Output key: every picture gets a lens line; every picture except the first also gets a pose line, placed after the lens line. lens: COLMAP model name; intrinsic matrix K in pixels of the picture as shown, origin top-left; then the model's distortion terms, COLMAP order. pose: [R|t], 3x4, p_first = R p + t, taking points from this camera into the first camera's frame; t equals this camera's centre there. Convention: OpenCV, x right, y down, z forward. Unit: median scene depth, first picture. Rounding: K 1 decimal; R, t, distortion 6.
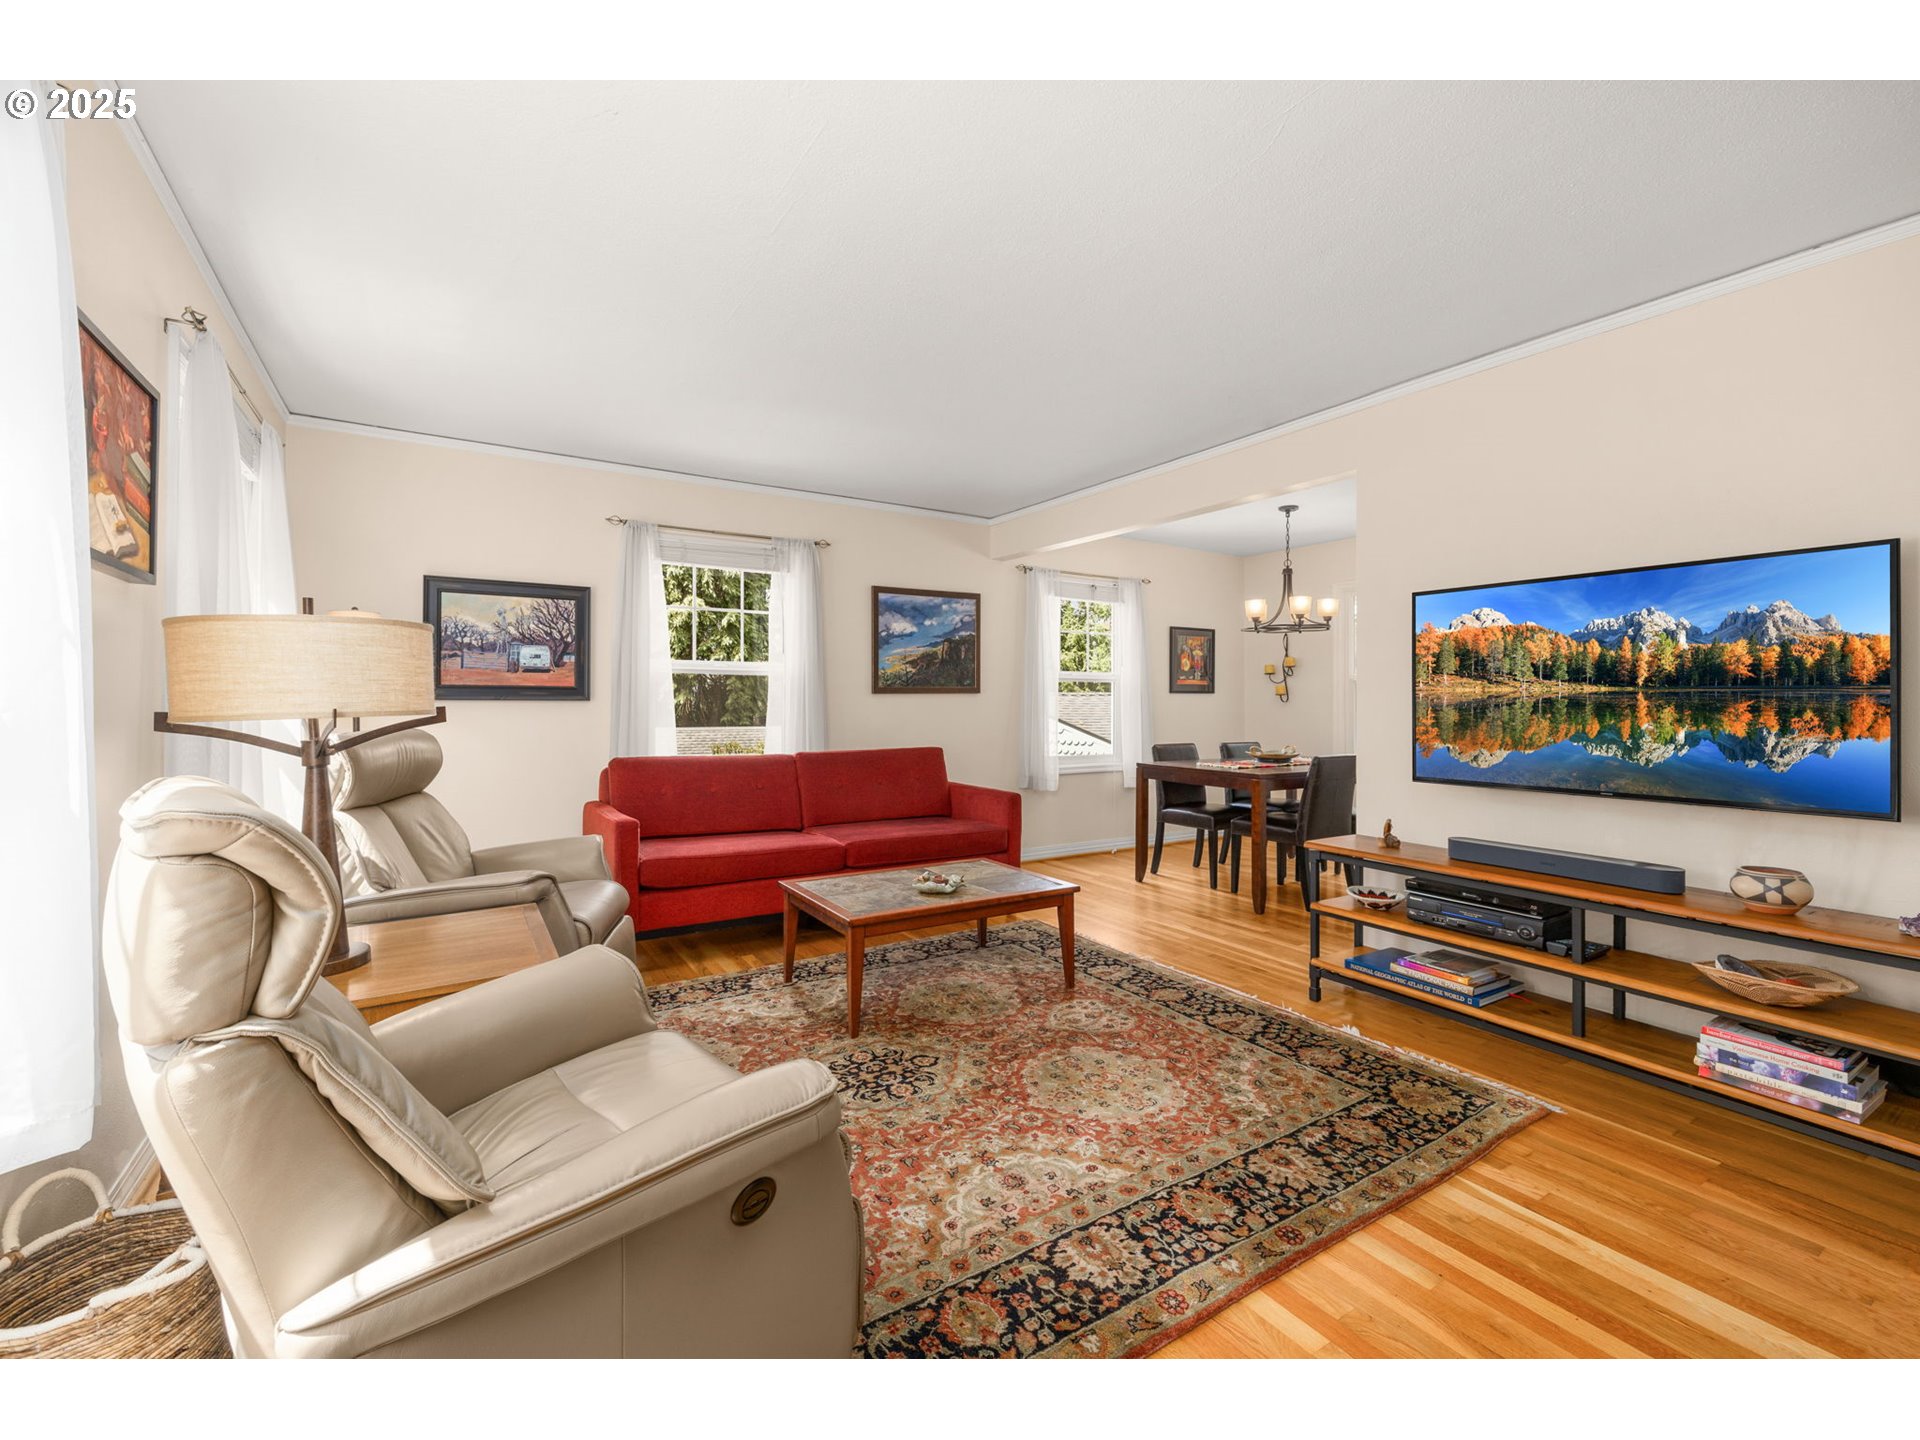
lens RADIAL K [[801.0, 0, 969.7], [0, 801.0, 710.9], [0, 0, 1]] dist [0.000020, 0.000182]
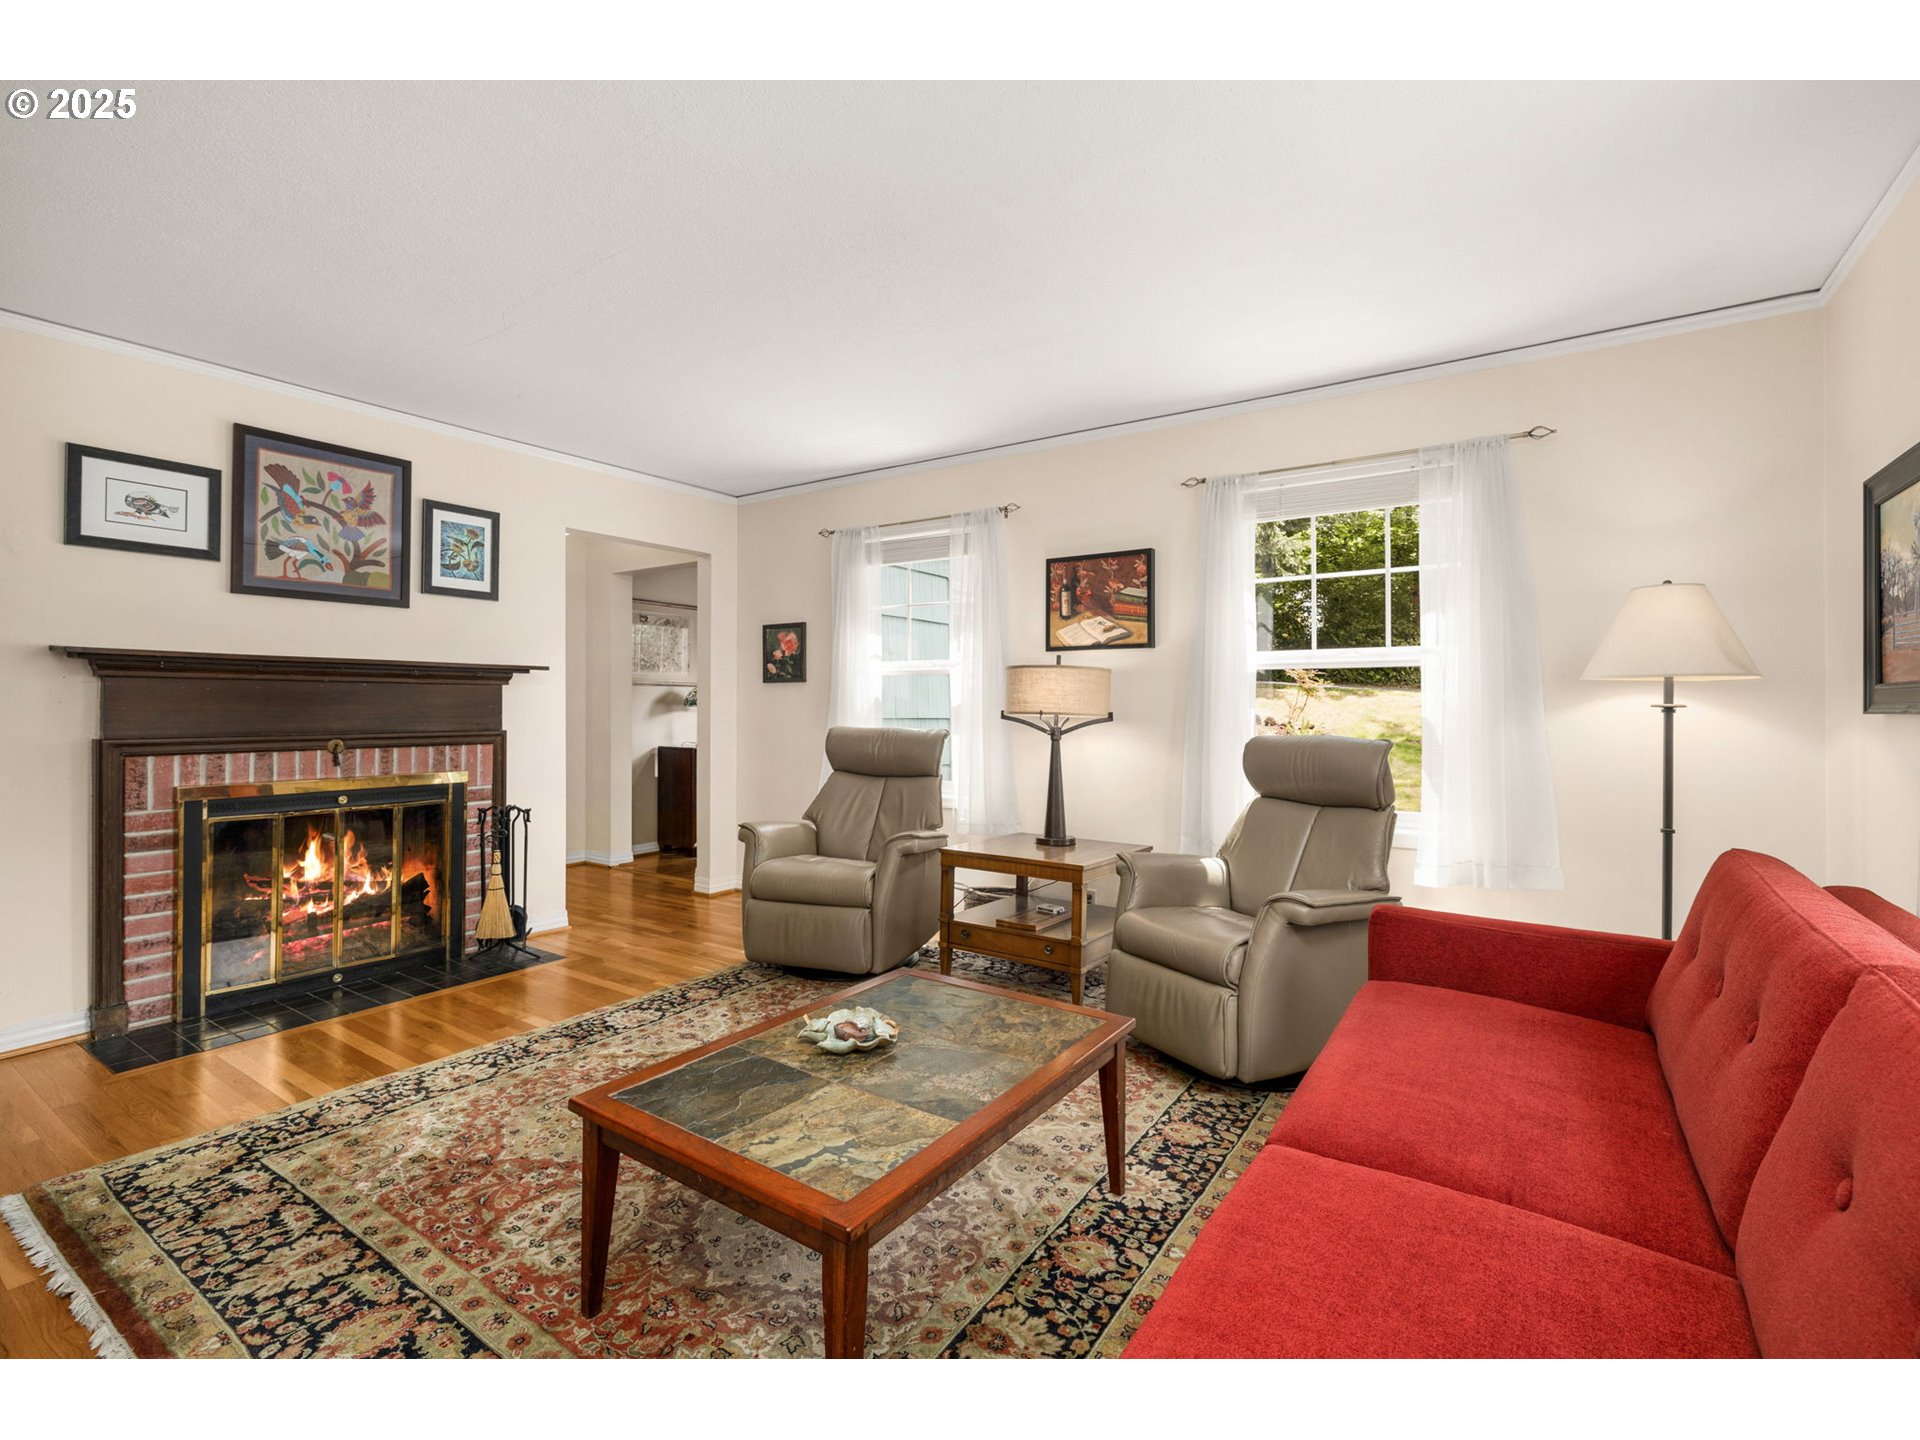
lens RADIAL K [[801.0, 0, 969.7], [0, 801.0, 710.9], [0, 0, 1]] dist [0.000020, 0.000182]
pose [[-0.907566, -0.005221, -0.419878, 0.113404], [-0.012517, 0.999815, 0.014623, -0.021097], [0.419724, 0.018527, -0.907463, 1.402270]]
